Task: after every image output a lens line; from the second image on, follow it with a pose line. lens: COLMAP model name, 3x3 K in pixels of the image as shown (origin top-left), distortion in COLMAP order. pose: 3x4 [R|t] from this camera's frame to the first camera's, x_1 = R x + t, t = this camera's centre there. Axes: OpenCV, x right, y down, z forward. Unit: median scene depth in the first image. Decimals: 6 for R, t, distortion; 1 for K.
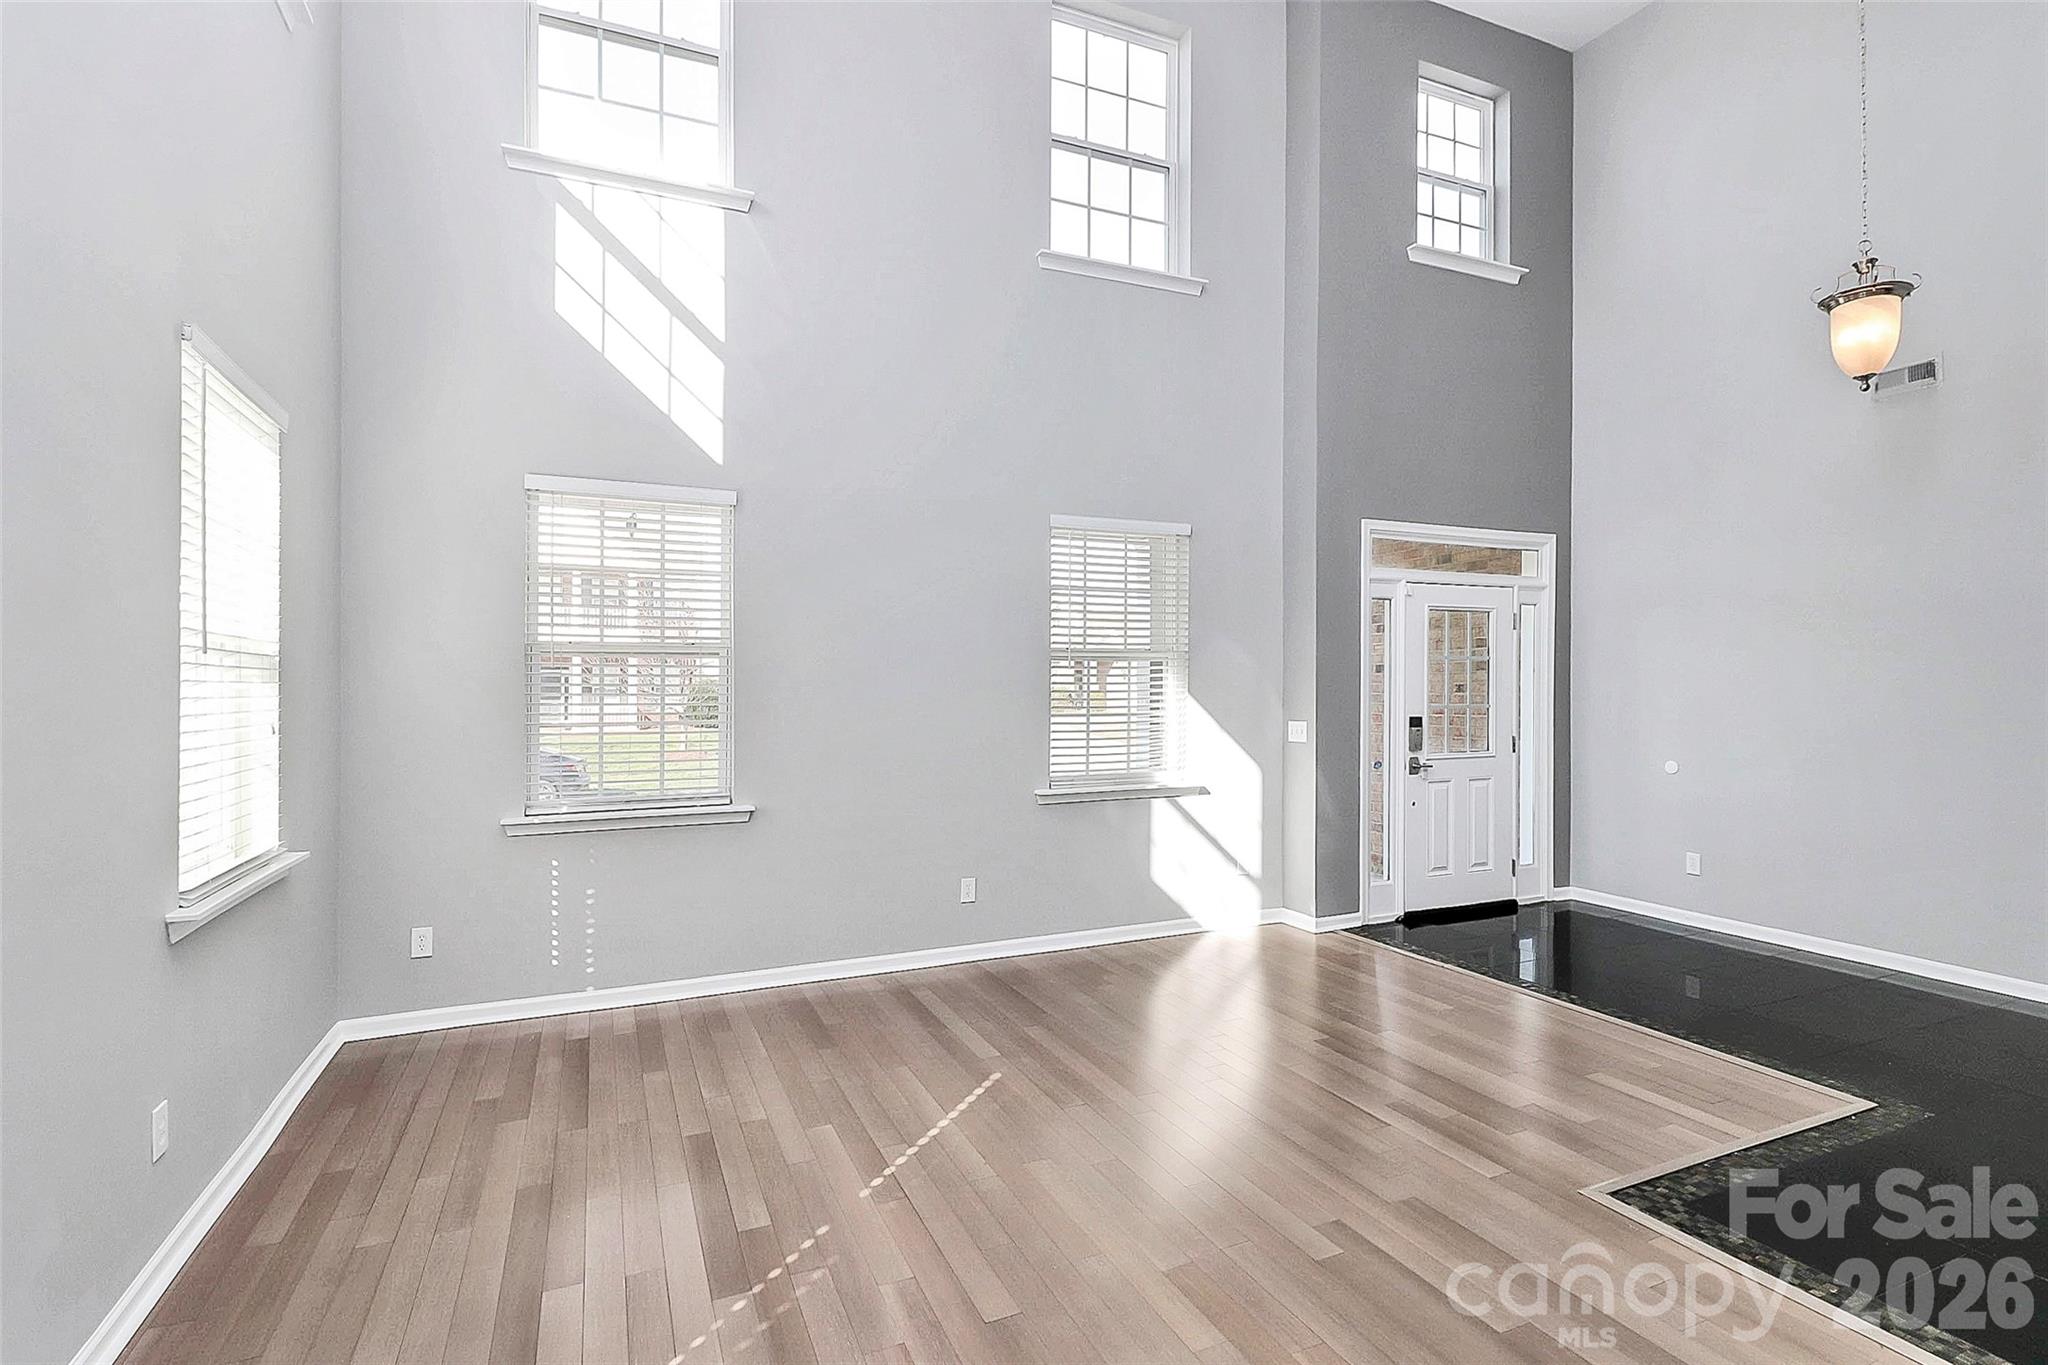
lens RADIAL K [[969.3, 0, 1036.3], [0, 969.3, 688.5], [0, 0, 1]] dist [-0.001414, -0.000422]
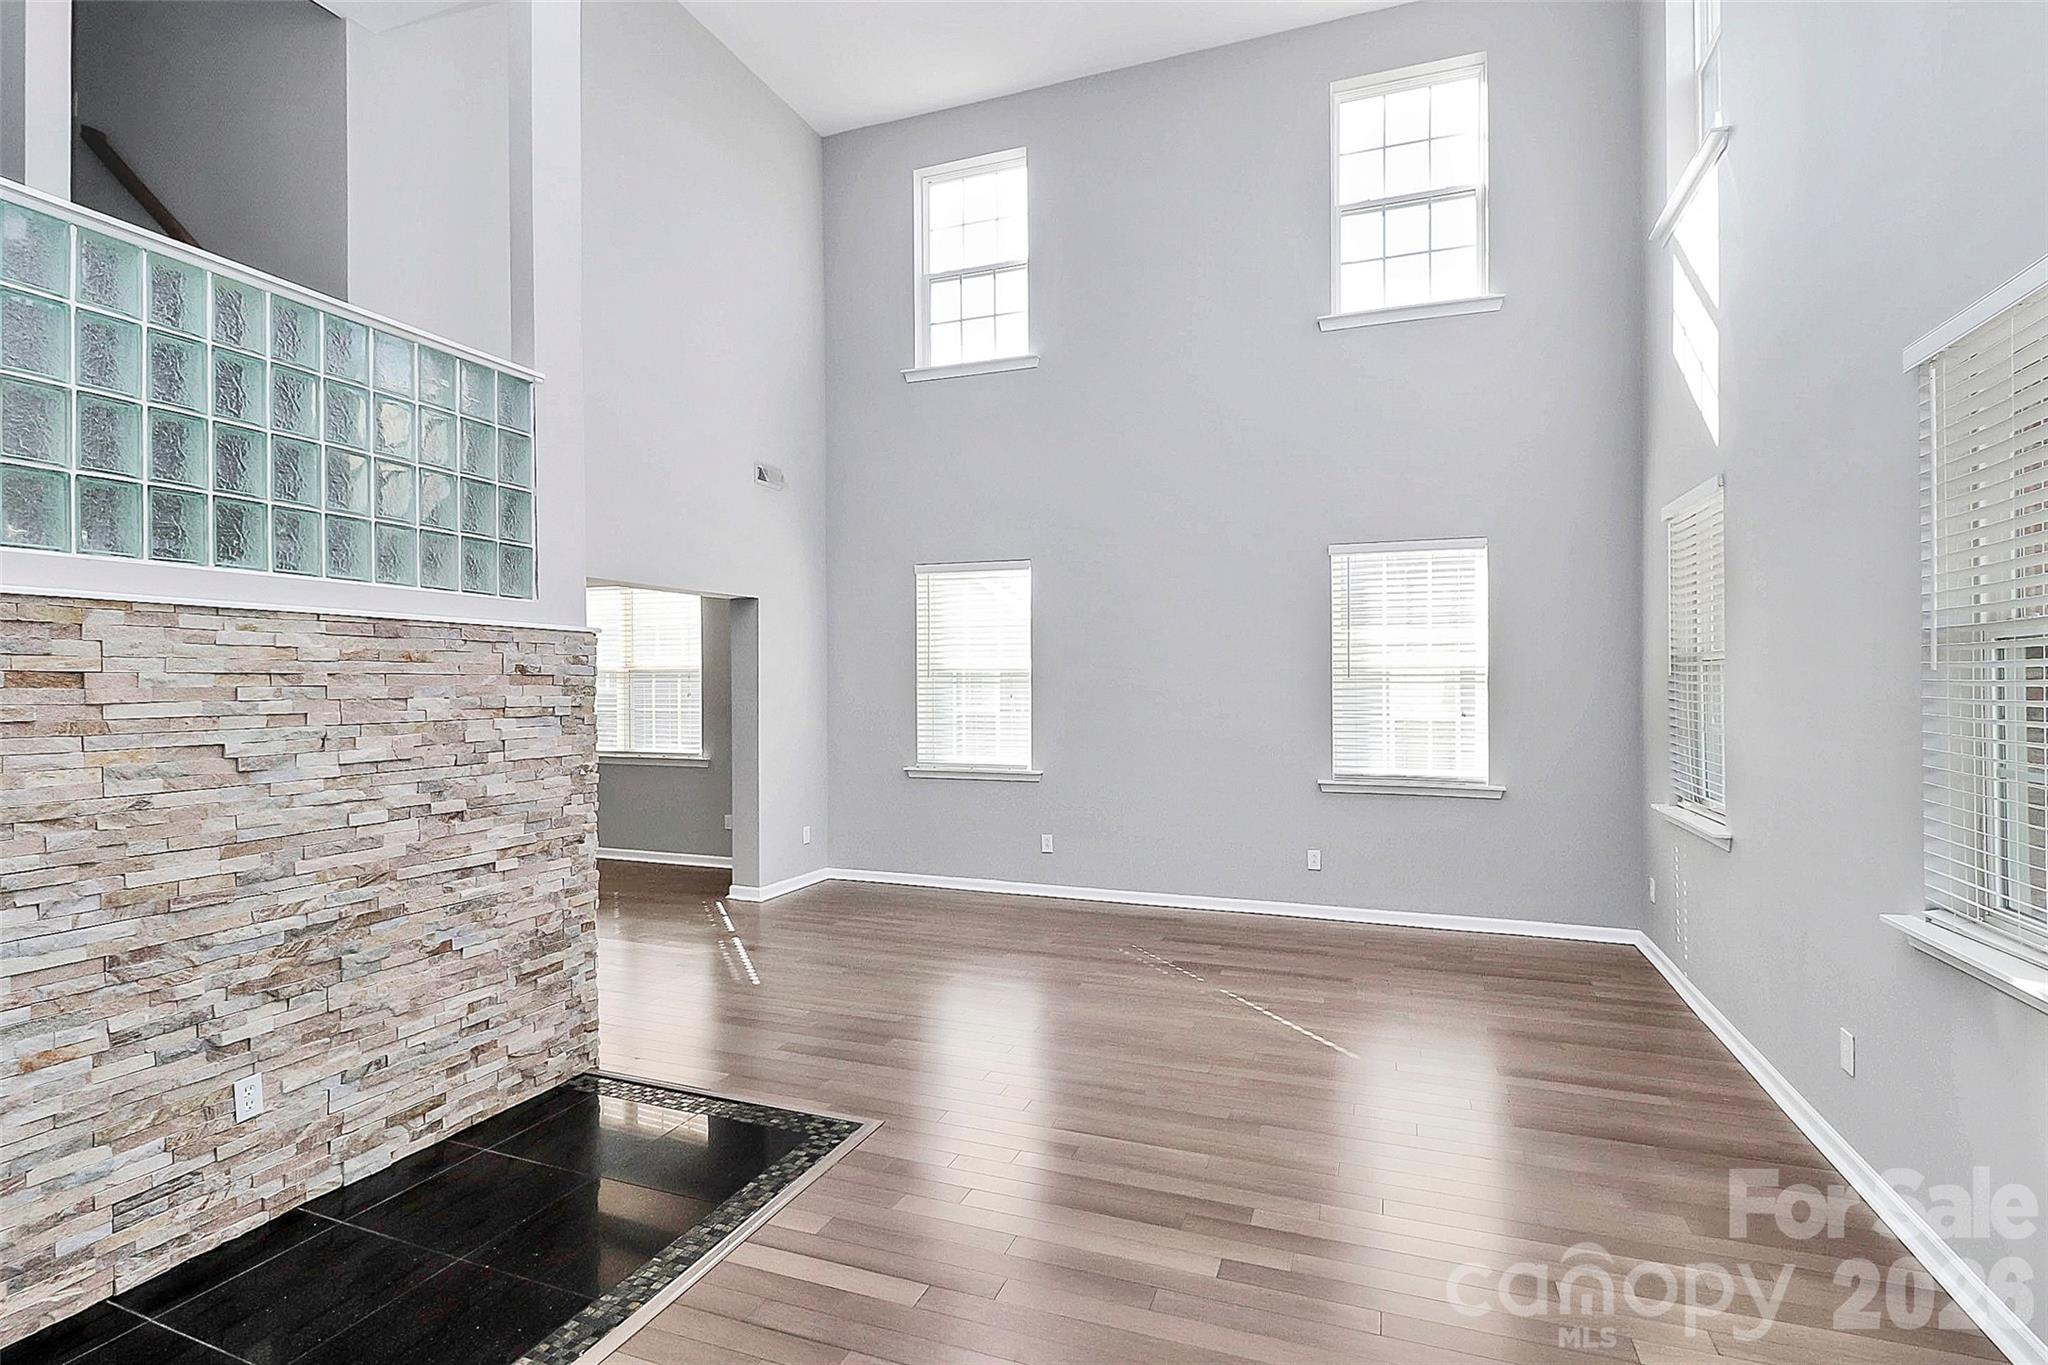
lens RADIAL K [[979.1, 0, 1018.6], [0, 979.1, 687.0], [0, 0, 1]] dist [-0.000108, -0.005188]
pose [[-0.715712, 0.008671, -0.698342, 1.080181], [0.008805, 0.999955, 0.003392, -0.020757], [0.698340, -0.003721, -0.715757, 1.672321]]
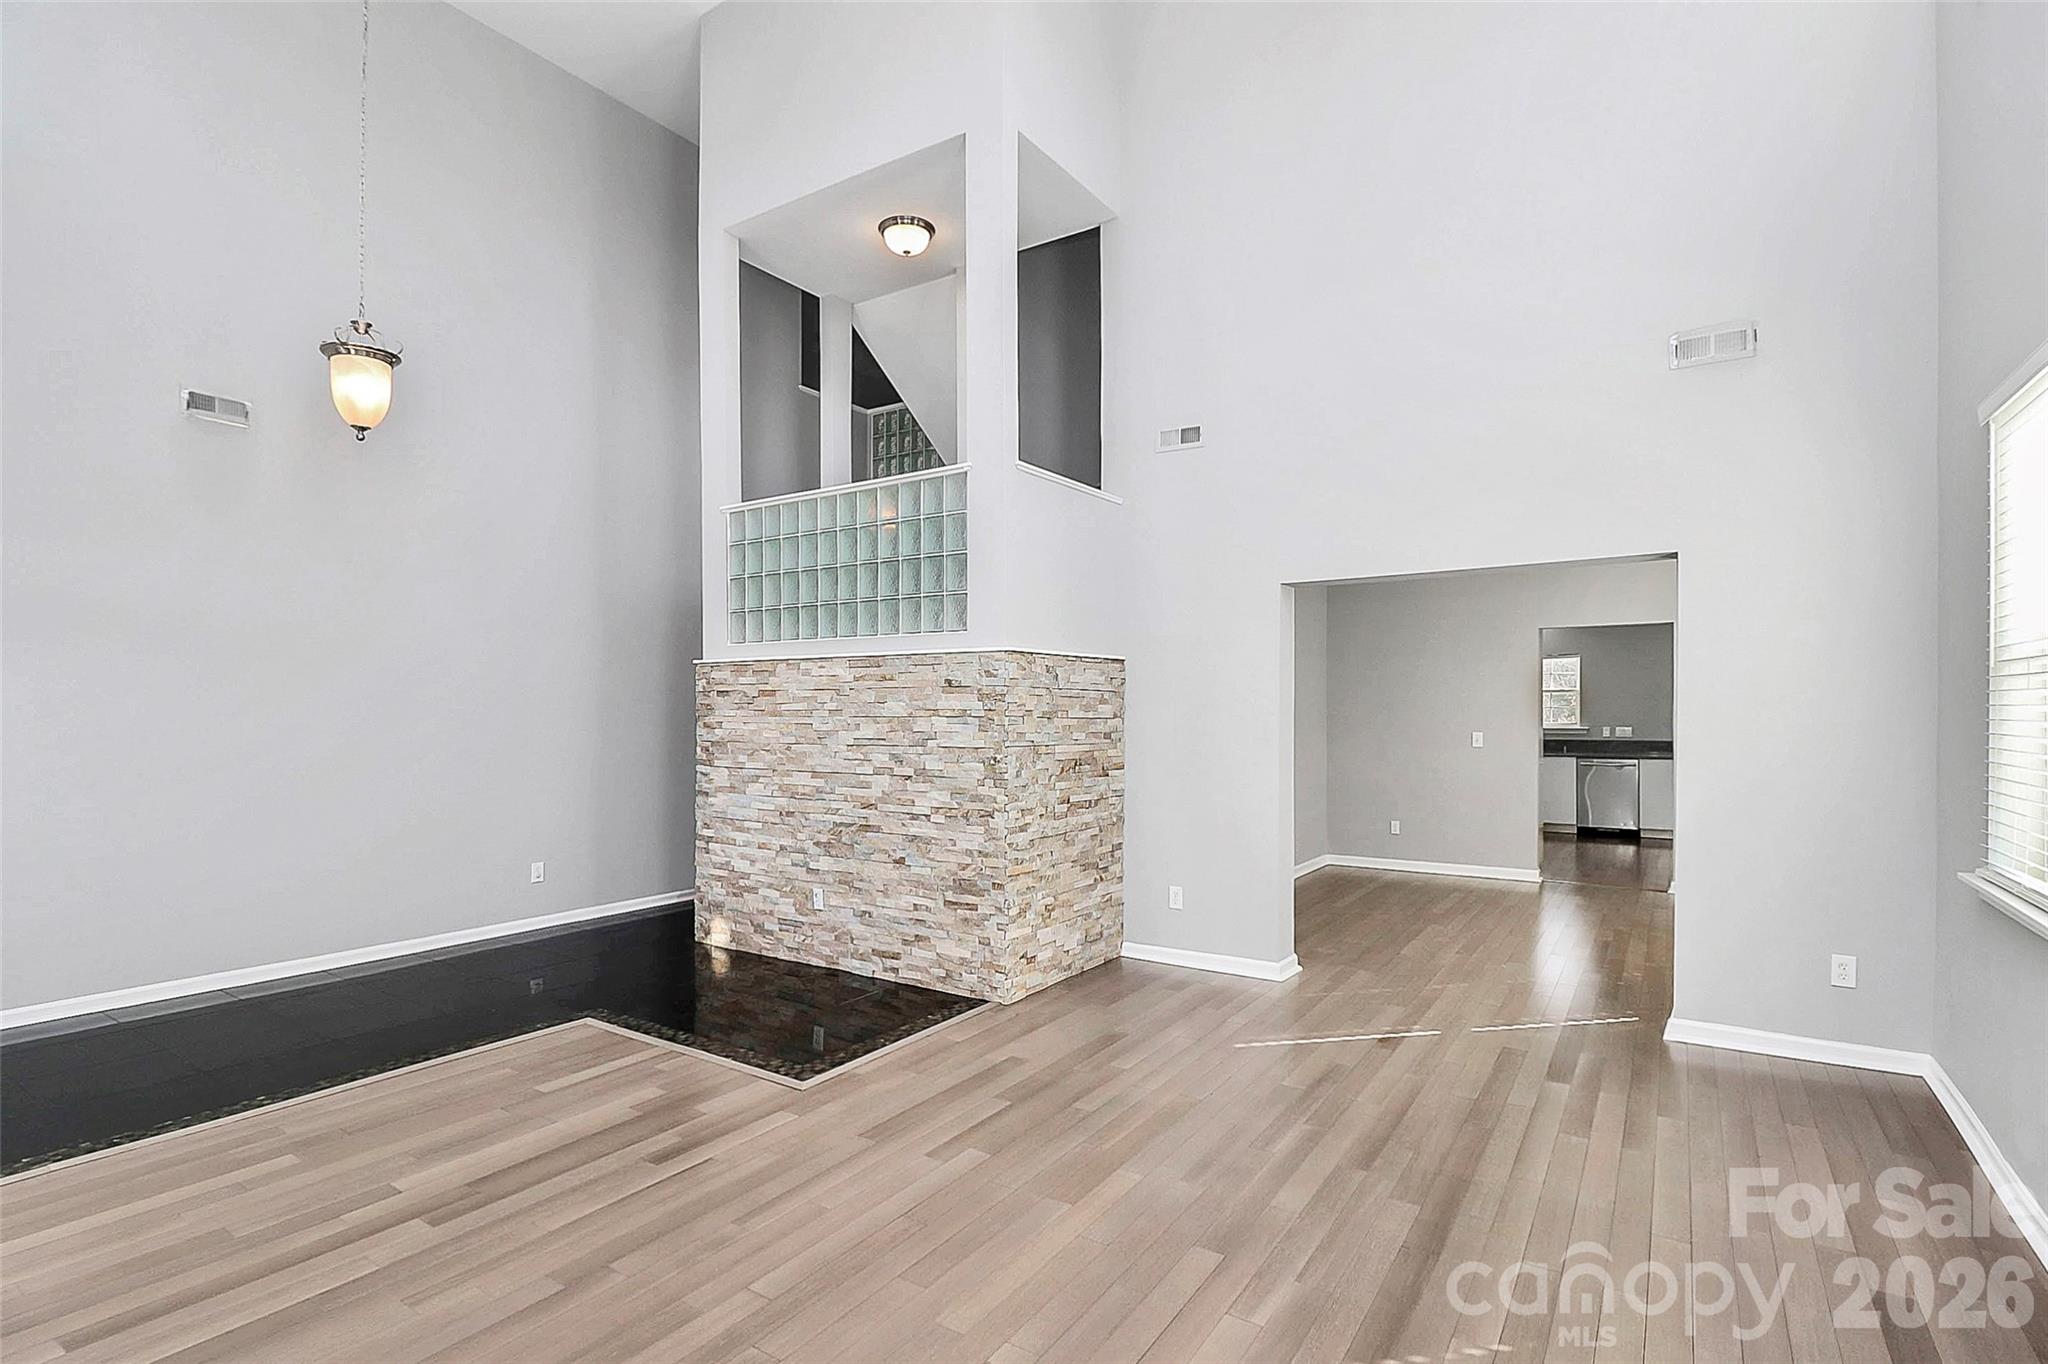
lens RADIAL K [[979.1, 0, 1018.6], [0, 979.1, 686.5], [0, 0, 1]] dist [-0.000108, -0.005188]
pose [[-0.524128, 0.024278, 0.851293, -0.621221], [0.000452, 0.999601, -0.028229, 0.007504], [-0.851639, -0.014411, -0.523930, 1.221246]]
